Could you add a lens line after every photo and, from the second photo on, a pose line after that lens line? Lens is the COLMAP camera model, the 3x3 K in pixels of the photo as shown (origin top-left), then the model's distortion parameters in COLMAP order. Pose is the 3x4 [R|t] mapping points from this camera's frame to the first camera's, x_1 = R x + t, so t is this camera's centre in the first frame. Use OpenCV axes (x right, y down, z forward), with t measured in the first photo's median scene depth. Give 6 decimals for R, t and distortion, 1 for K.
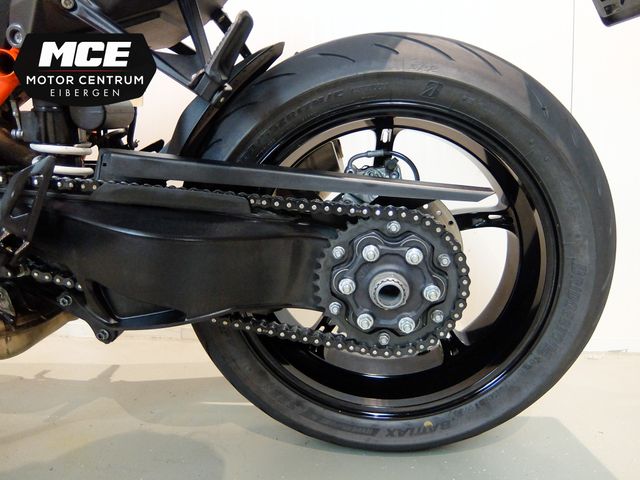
lens RADIAL K [[469.6, 0, 303.0], [0, 469.6, 225.2], [0, 0, 1]] dist [-0.039331, 0.000560]
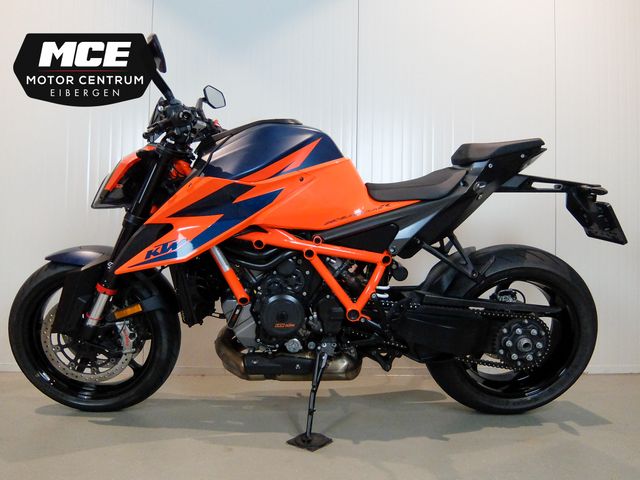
lens RADIAL K [[453.3, 0, 320.0], [0, 453.3, 240.0], [0, 0, 1]] dist [-0.032643, 0.001930]
pose [[0.990645, 0.010207, 0.136081, -1.316279], [-0.000199, 0.997306, -0.073357, -0.268603], [-0.136464, 0.072643, 0.987978, -1.422420]]
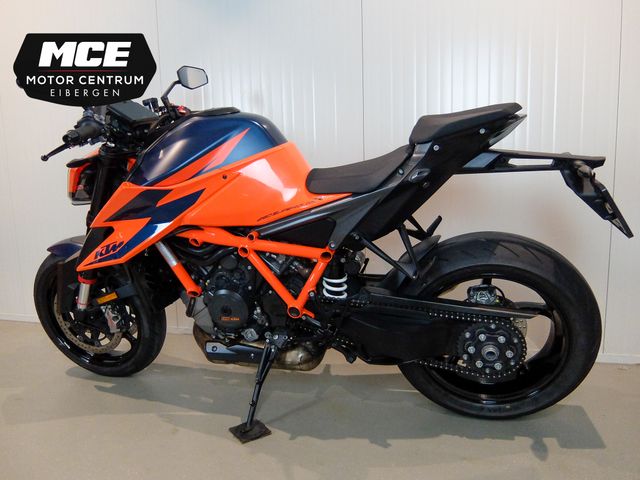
lens RADIAL K [[453.3, 0, 320.0], [0, 453.3, 240.0], [0, 0, 1]] dist [-0.032643, 0.001930]
pose [[0.986305, -0.009769, -0.164641, -0.273657], [0.023809, 0.996221, 0.083525, -0.613591], [0.163203, -0.086301, 0.982811, -1.274337]]
